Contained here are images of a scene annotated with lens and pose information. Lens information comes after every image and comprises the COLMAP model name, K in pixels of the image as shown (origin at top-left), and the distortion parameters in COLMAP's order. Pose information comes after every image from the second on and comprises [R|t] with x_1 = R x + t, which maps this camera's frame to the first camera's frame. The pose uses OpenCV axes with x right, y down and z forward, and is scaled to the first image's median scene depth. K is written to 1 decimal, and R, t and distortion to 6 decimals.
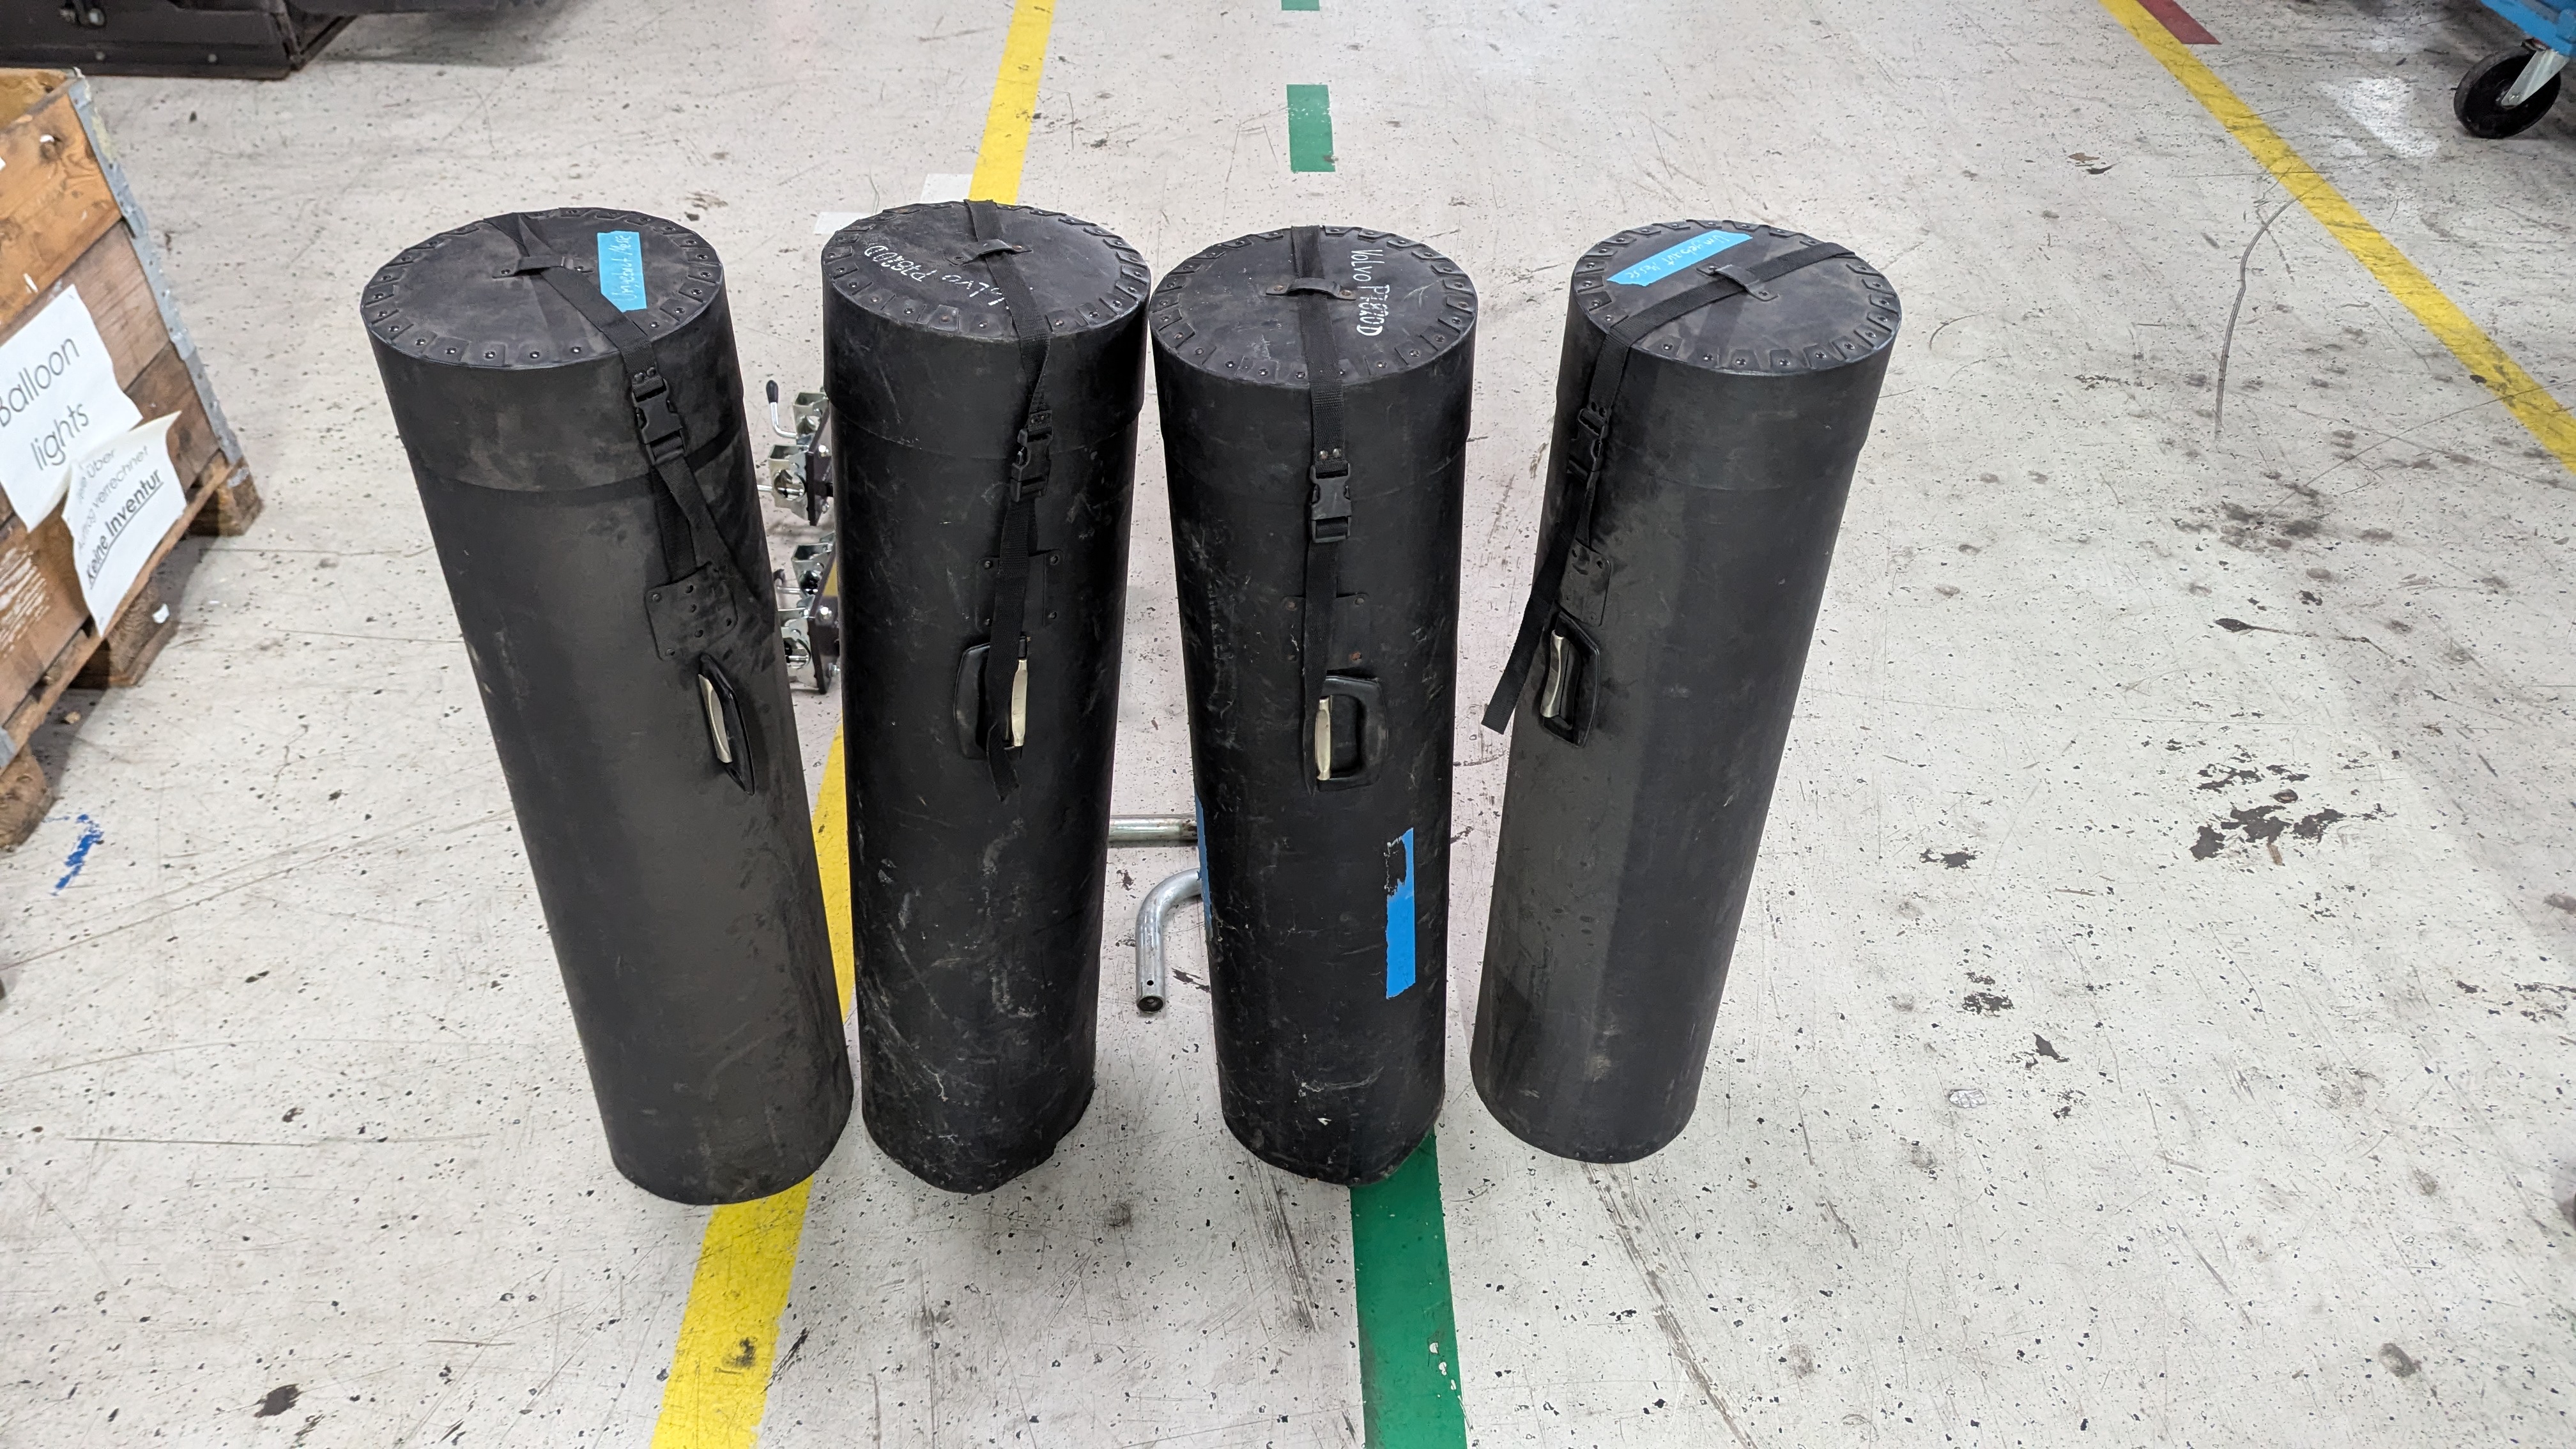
lens RADIAL K [[1844.4, 0, 1286.4], [0, 1844.4, 721.8], [0, 0, 1]] dist [0.046486, -0.046806]
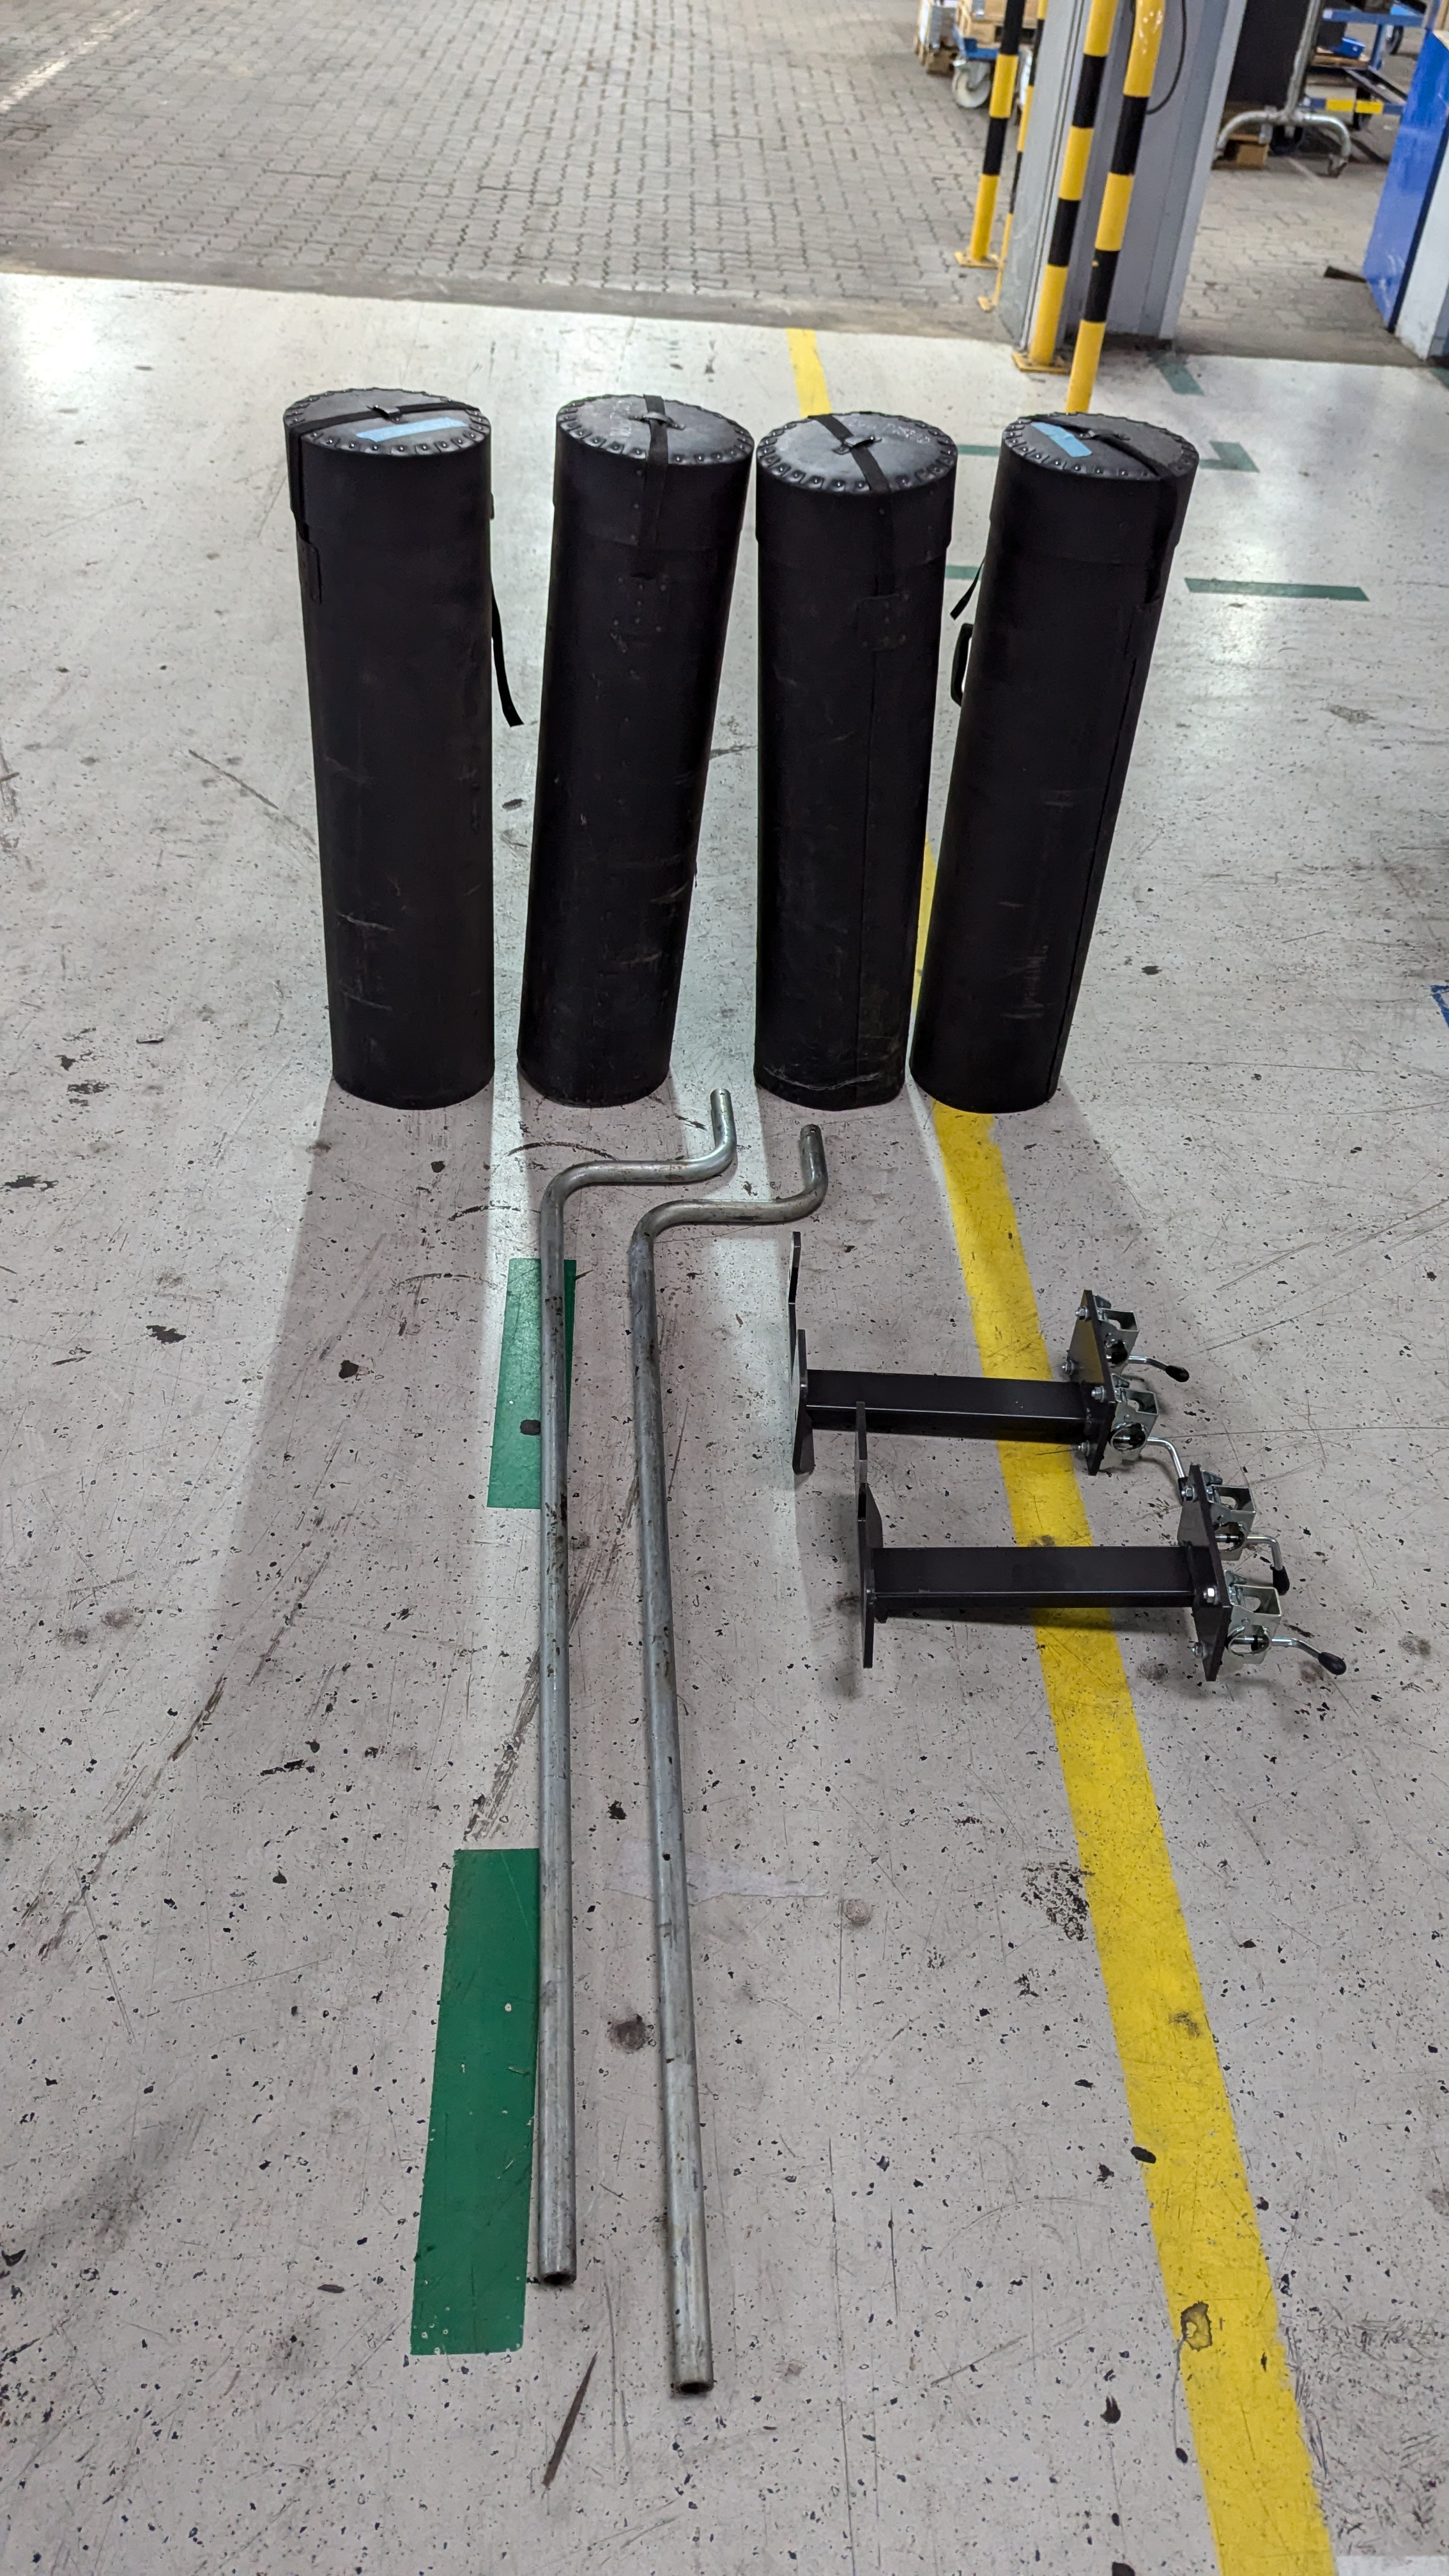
lens RADIAL K [[1844.4, 0, 725.1], [0, 1844.4, 1282.5], [0, 0, 1]] dist [0.046486, -0.046806]
pose [[-0.995250, -0.066483, -0.071118, 0.013677], [-0.080168, 0.145208, 0.986148, -1.326746], [-0.055235, 0.987165, -0.149849, 1.494411]]
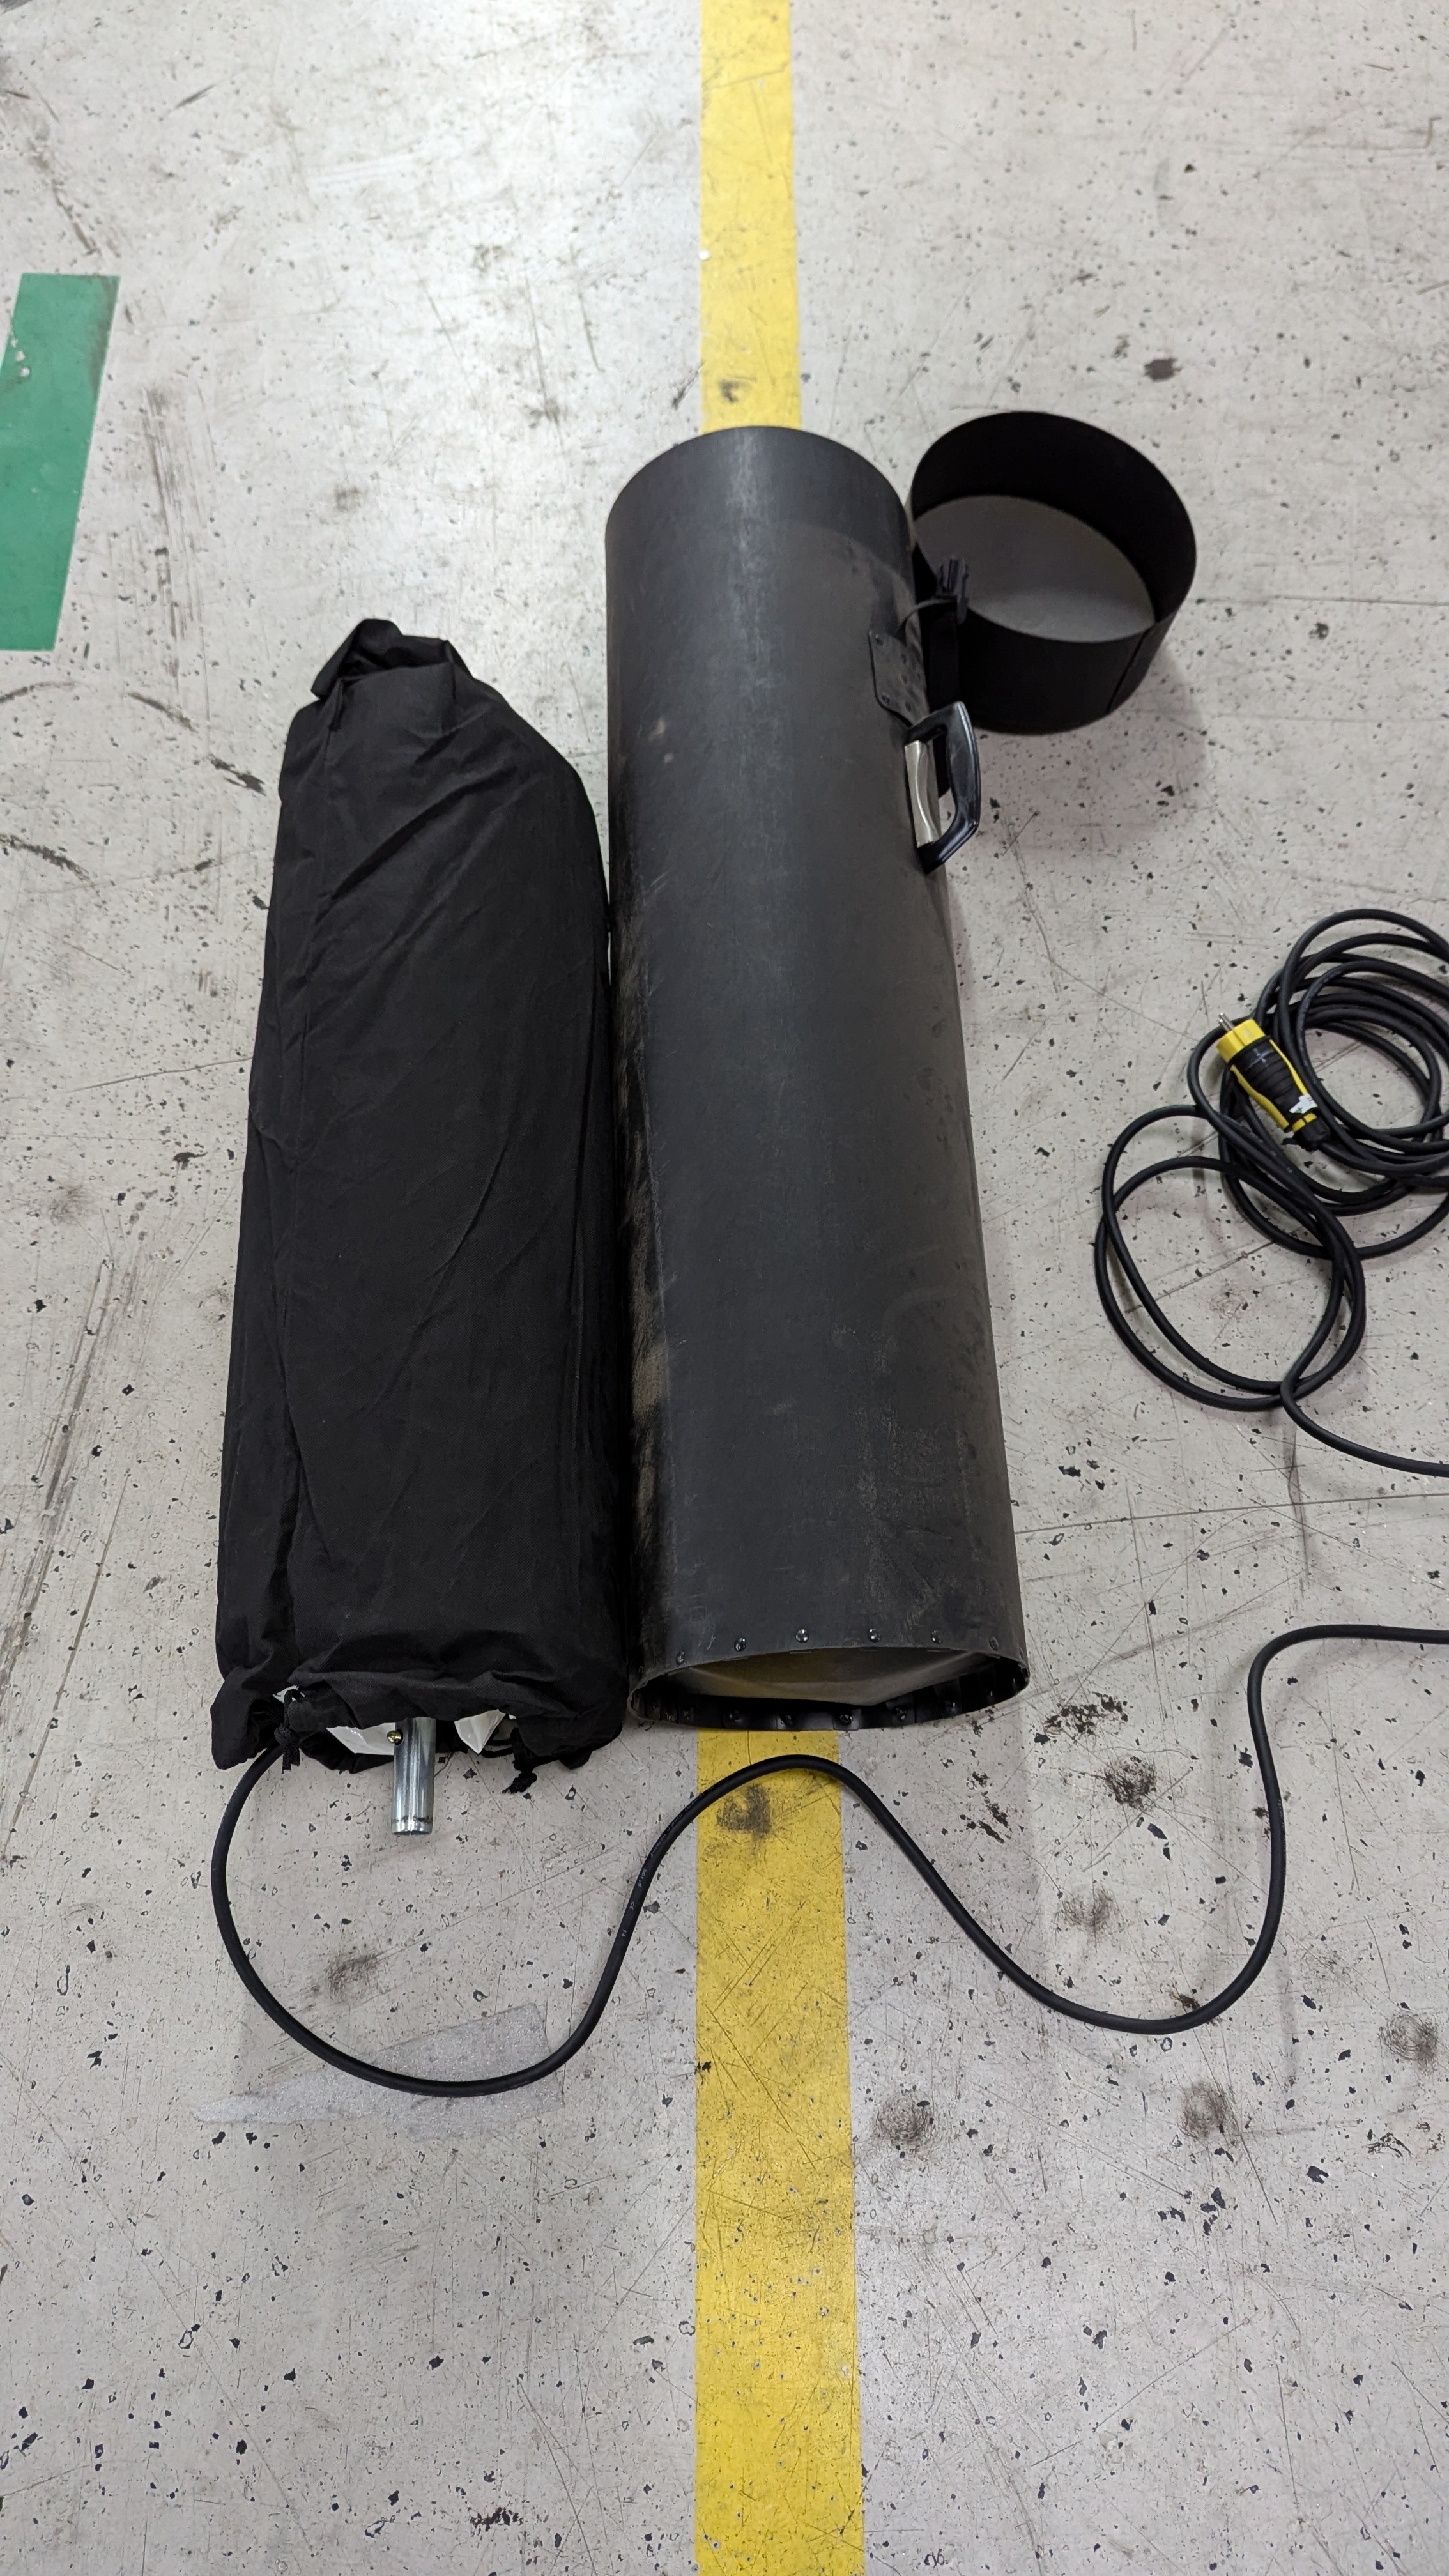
lens RADIAL K [[1844.4, 0, 724.9], [0, 1844.4, 1294.6], [0, 0, 1]] dist [0.046486, -0.046806]
pose [[-0.997766, -0.040395, -0.053215, -0.239827], [-0.039936, -0.277938, 0.959769, -0.706503], [-0.053561, 0.959749, 0.275703, 1.119202]]
